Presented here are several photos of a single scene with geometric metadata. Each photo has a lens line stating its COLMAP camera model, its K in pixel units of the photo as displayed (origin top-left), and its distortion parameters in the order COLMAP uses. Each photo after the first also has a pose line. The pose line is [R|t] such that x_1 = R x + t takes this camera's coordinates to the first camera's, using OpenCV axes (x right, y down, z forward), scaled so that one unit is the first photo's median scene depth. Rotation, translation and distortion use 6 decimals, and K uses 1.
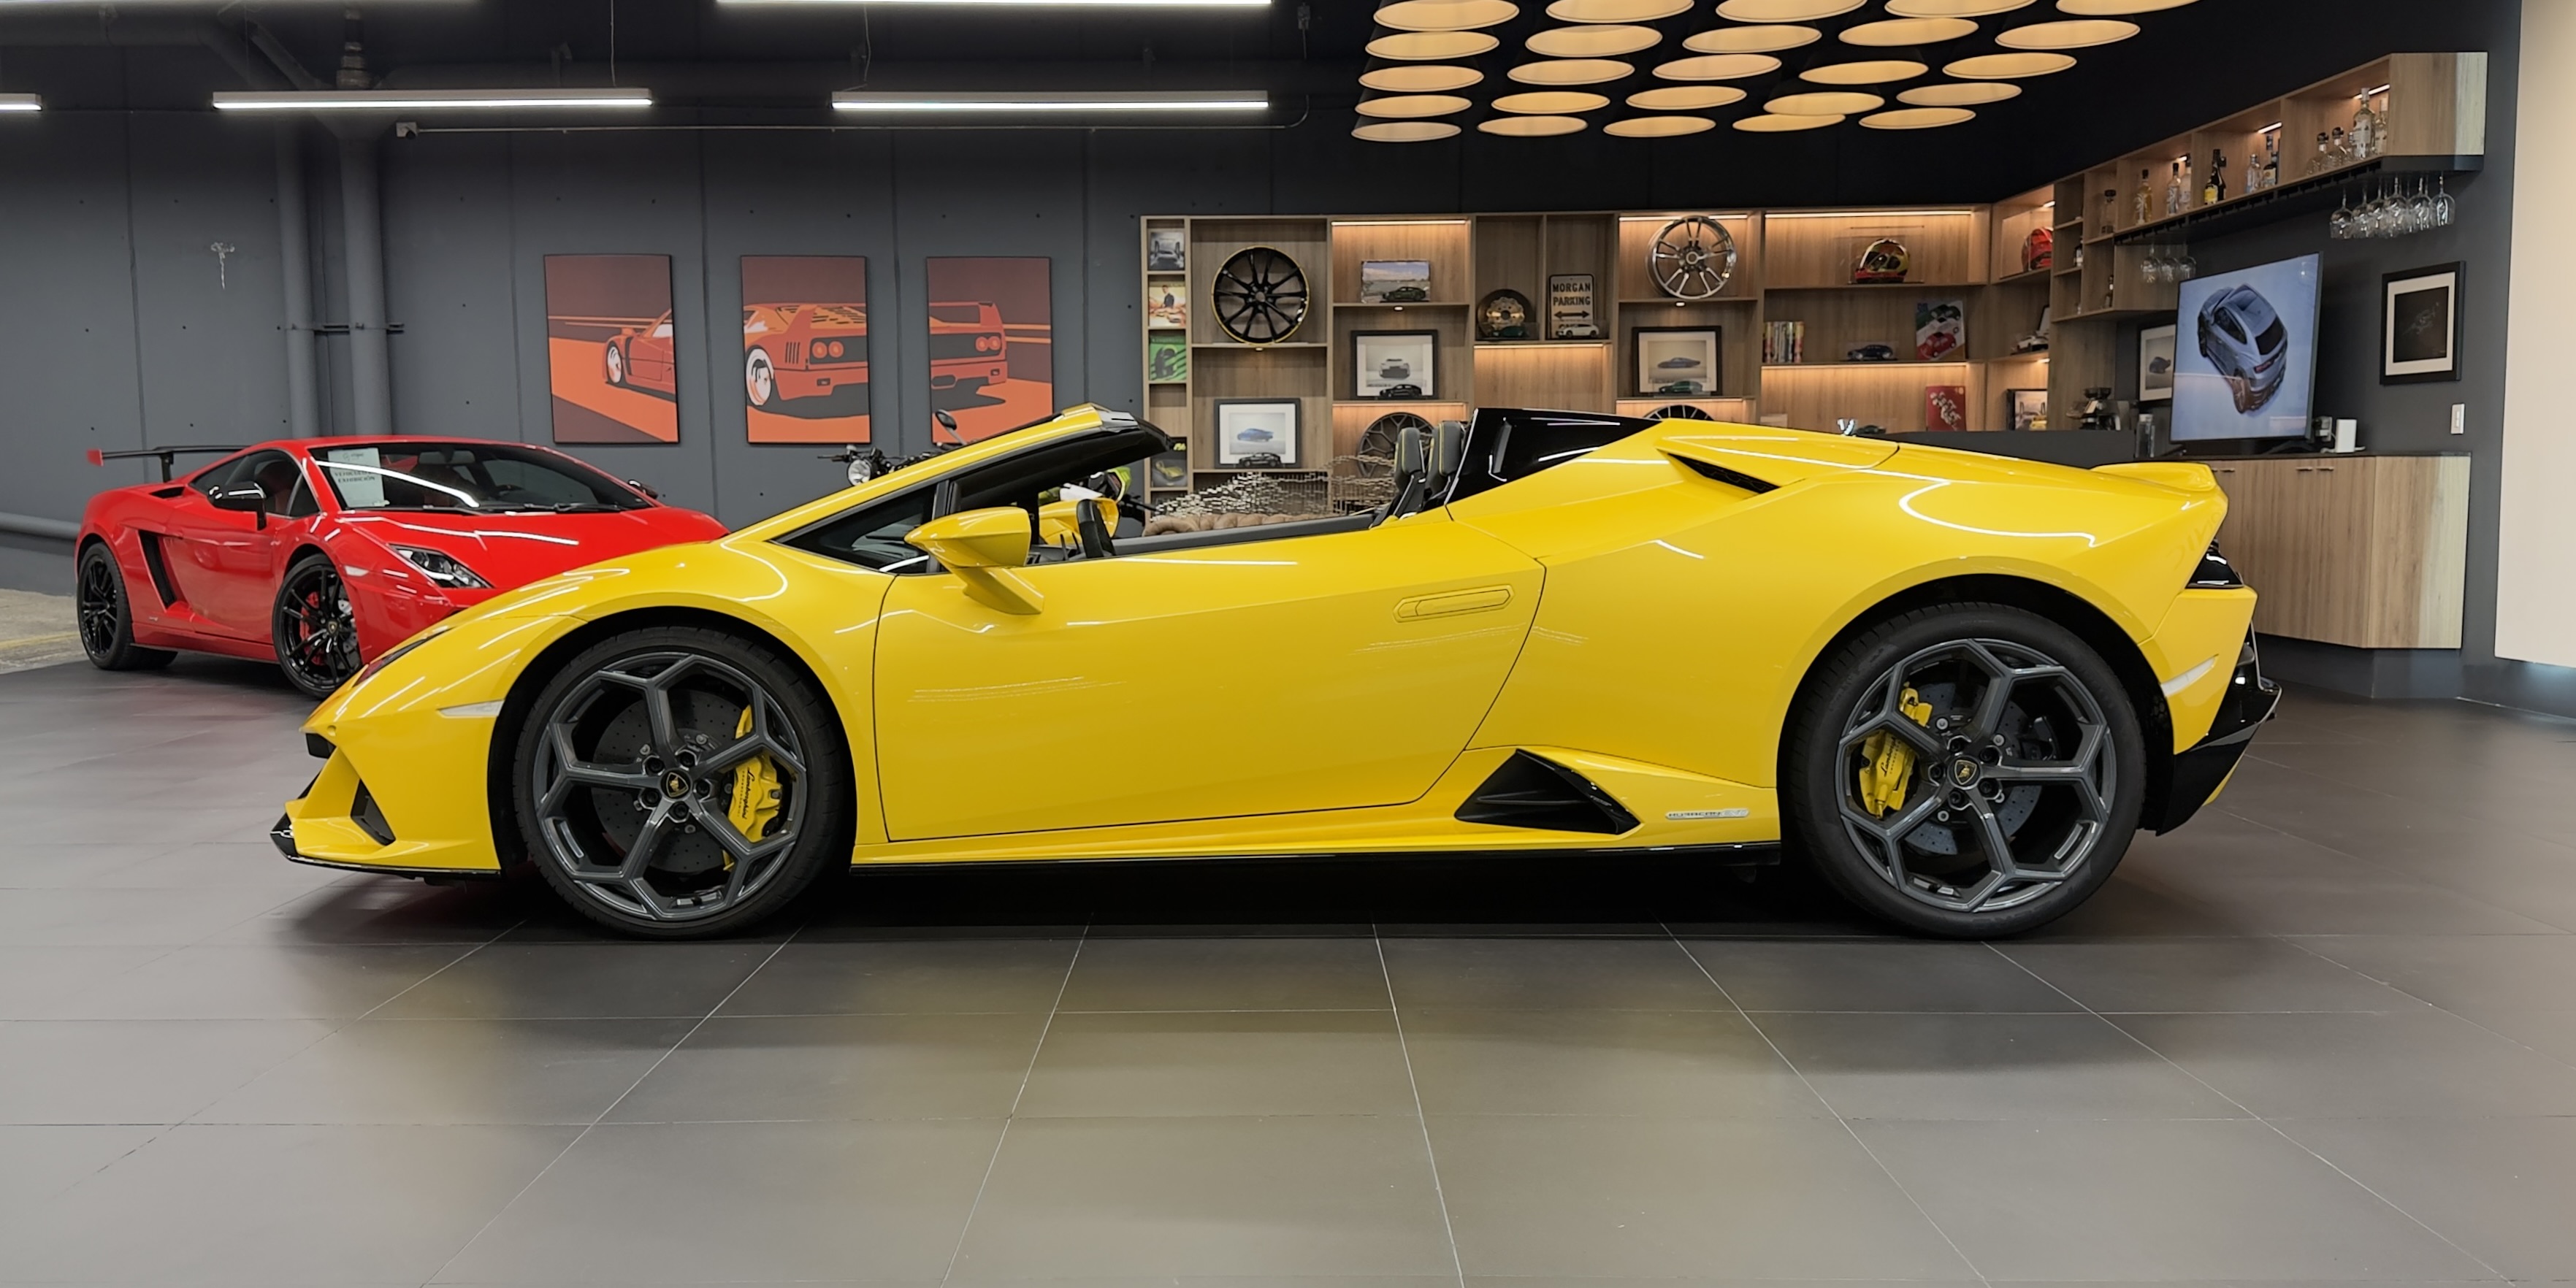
lens RADIAL K [[2096.9, 0, 1288.0], [0, 2096.9, 644.0], [0, 0, 1]] dist [0.163672, -0.236161]
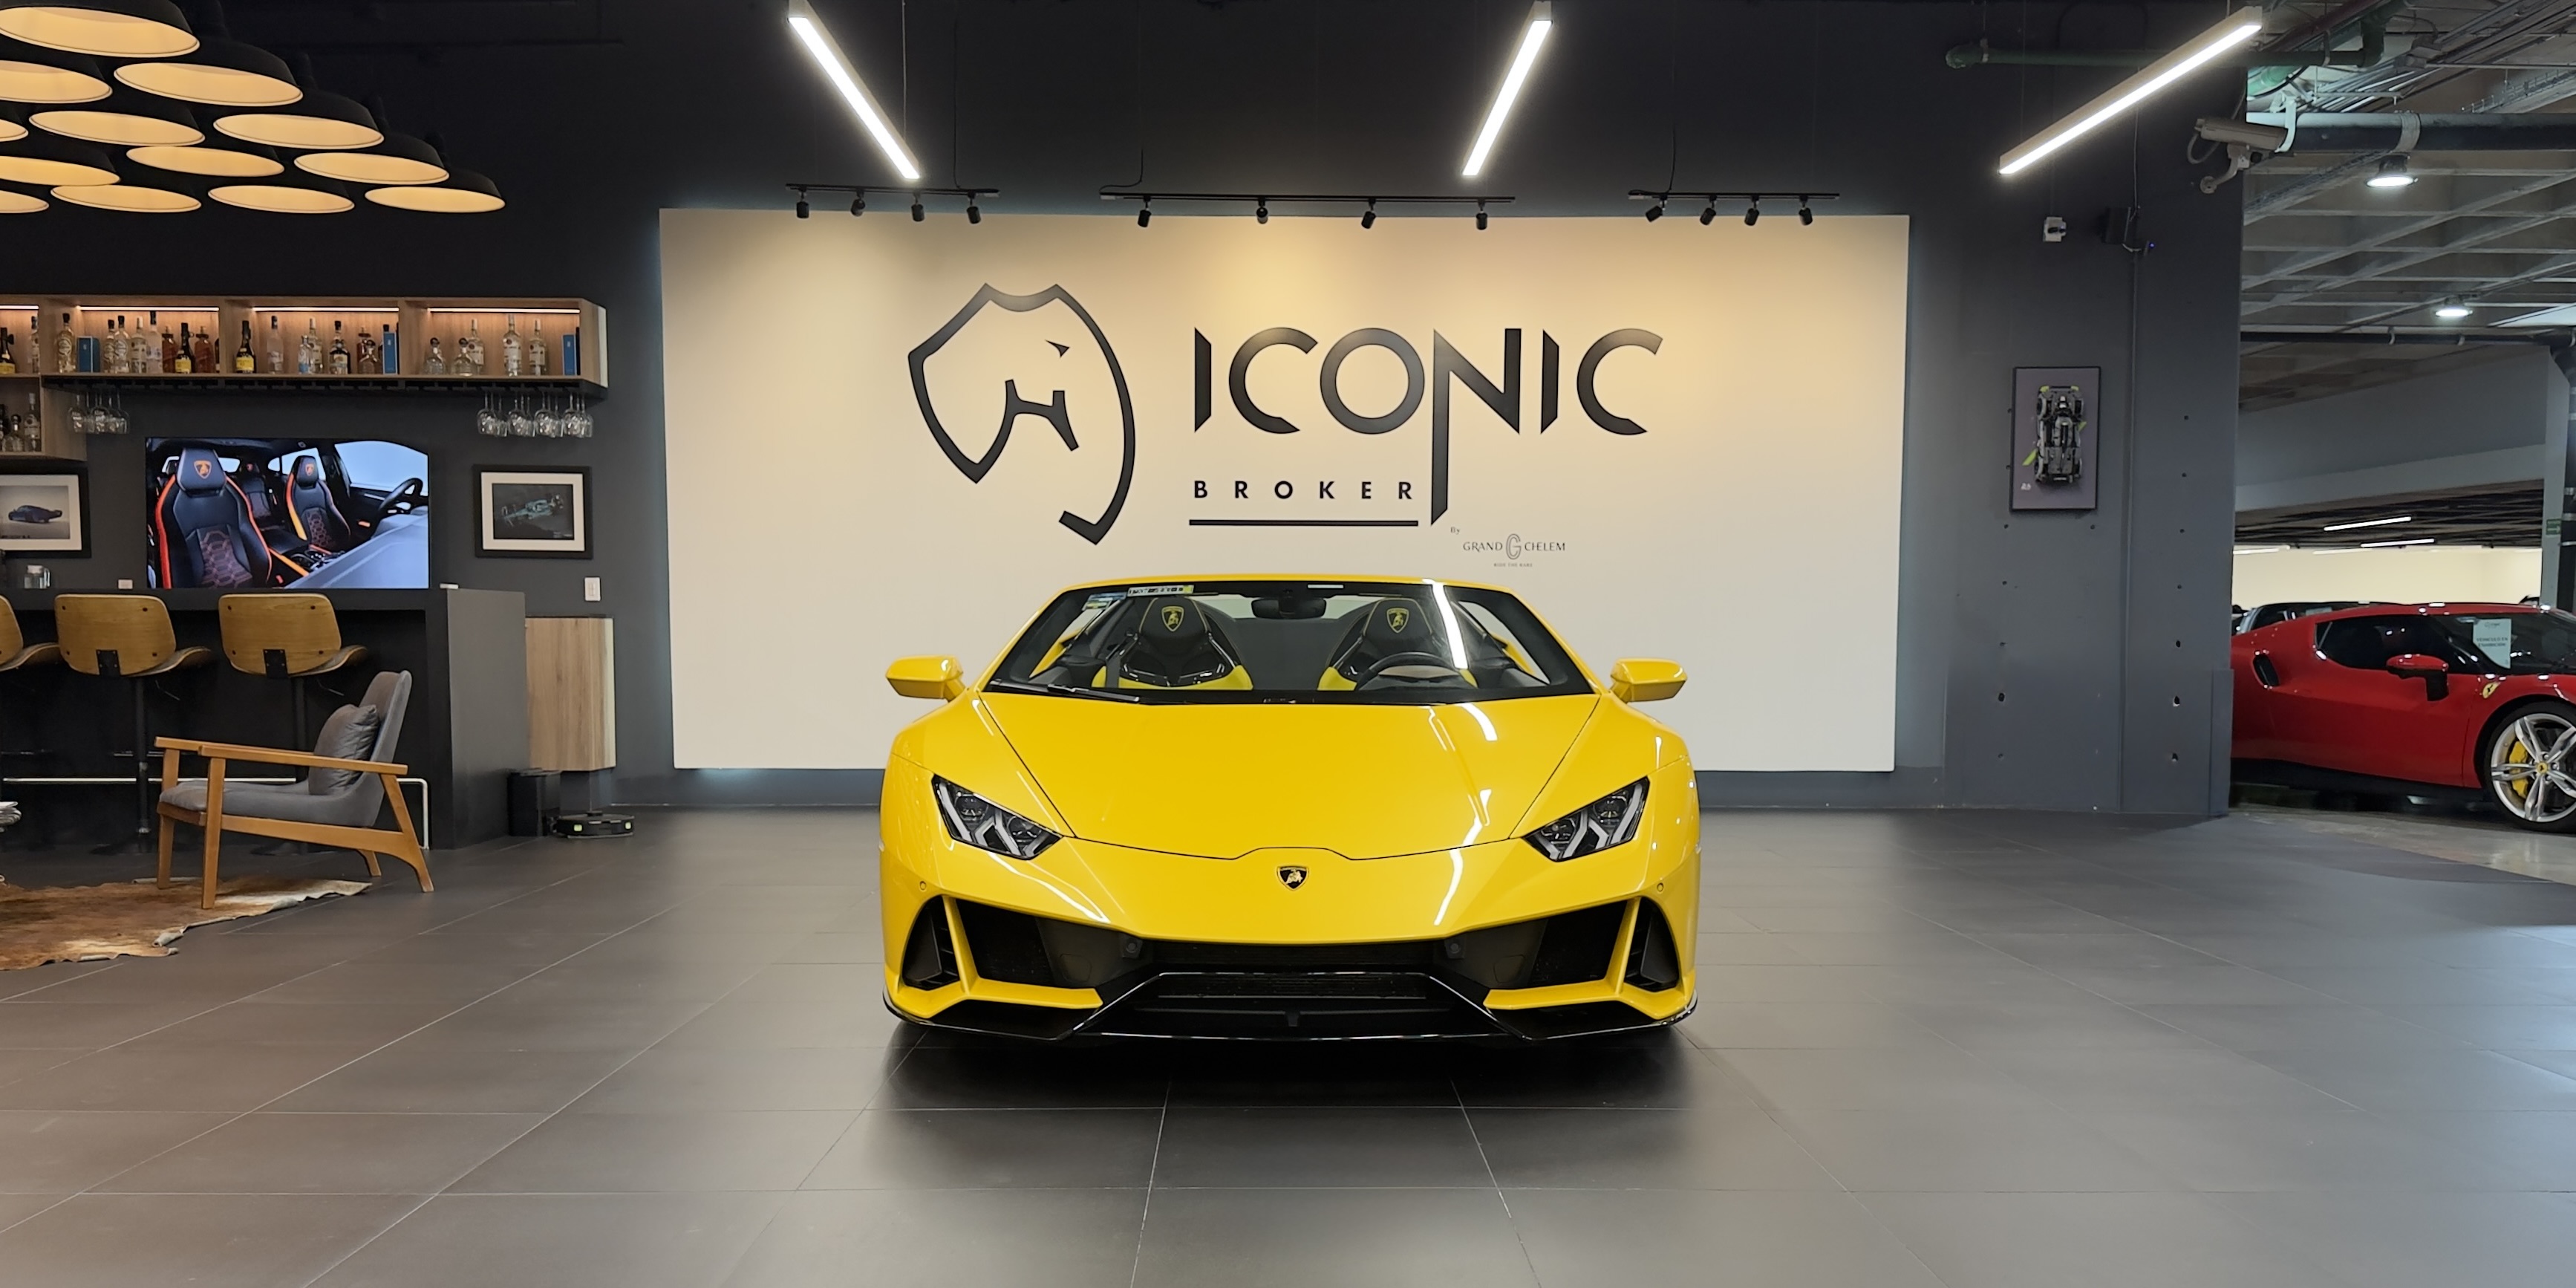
lens RADIAL K [[2044.2, 0, 1319.1], [0, 2044.2, 681.2], [0, 0, 1]] dist [0.173133, -0.311993]
pose [[0.000675, -0.014966, 0.999888, -0.463220], [0.072196, 0.997280, 0.014878, -0.024621], [-0.997390, 0.072177, 0.001754, 0.380341]]
